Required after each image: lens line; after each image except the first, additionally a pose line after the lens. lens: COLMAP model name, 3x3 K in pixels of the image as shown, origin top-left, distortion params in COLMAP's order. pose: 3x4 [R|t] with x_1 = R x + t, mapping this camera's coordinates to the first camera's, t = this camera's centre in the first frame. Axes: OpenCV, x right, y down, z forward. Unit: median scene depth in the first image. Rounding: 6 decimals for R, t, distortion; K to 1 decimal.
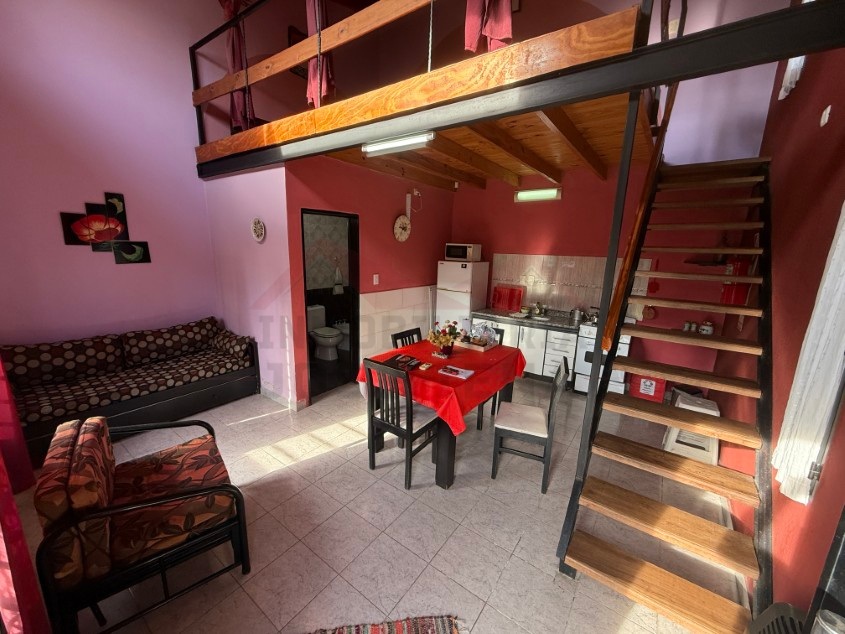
lens RADIAL K [[336.8, 0, 421.5], [0, 336.8, 317.6], [0, 0, 1]] dist [0.000864, 0.000231]
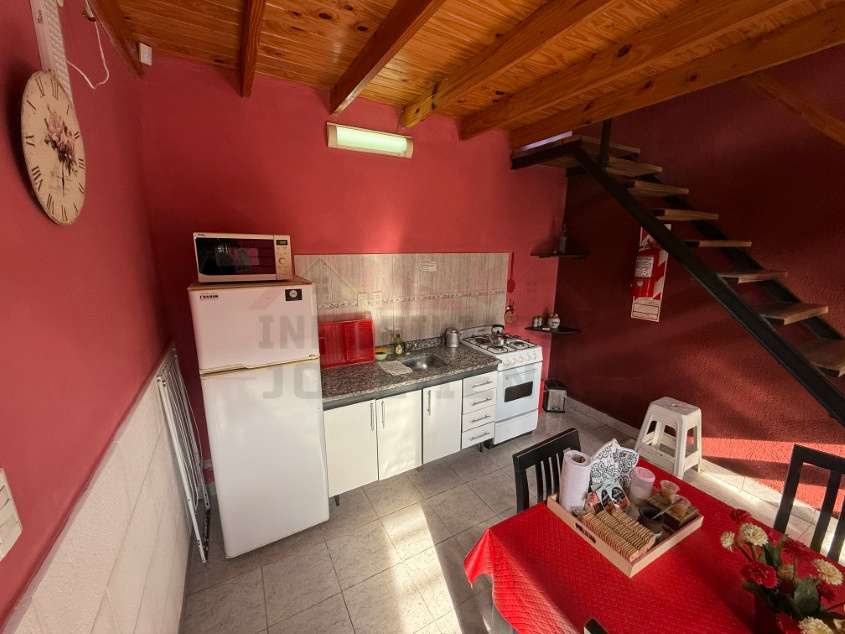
lens RADIAL K [[336.8, 0, 421.5], [0, 336.8, 317.6], [0, 0, 1]] dist [0.000864, 0.000231]
pose [[0.411949, -0.219514, 0.884371, -0.307311], [0.190493, 0.969850, 0.151998, -0.326450], [-0.891073, 0.105851, 0.441345, 1.472065]]
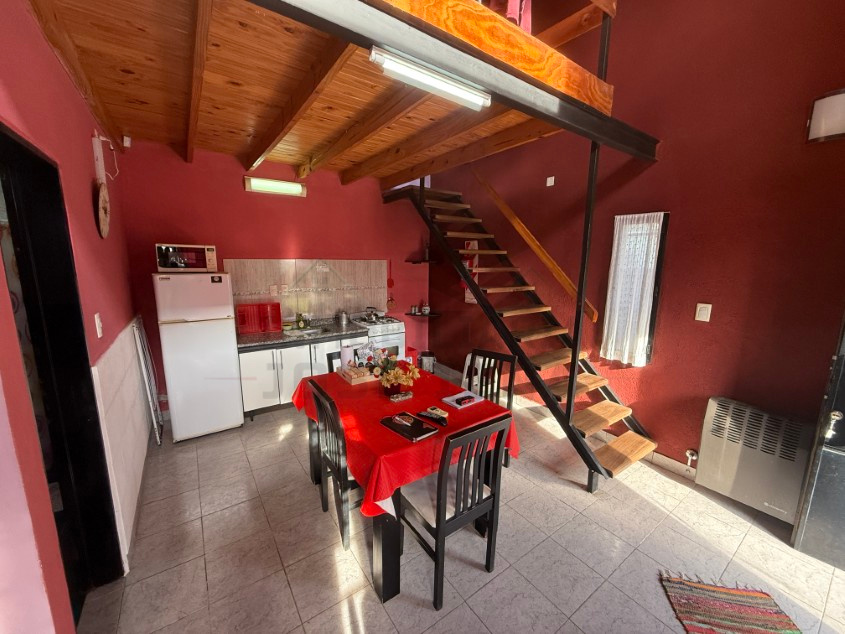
lens RADIAL K [[336.8, 0, 421.5], [0, 336.8, 317.6], [0, 0, 1]] dist [0.000864, 0.000231]
pose [[0.319294, -0.186091, 0.929205, -0.743494], [0.195886, 0.972314, 0.127414, -0.180502], [-0.927189, 0.141336, 0.346906, 0.874419]]
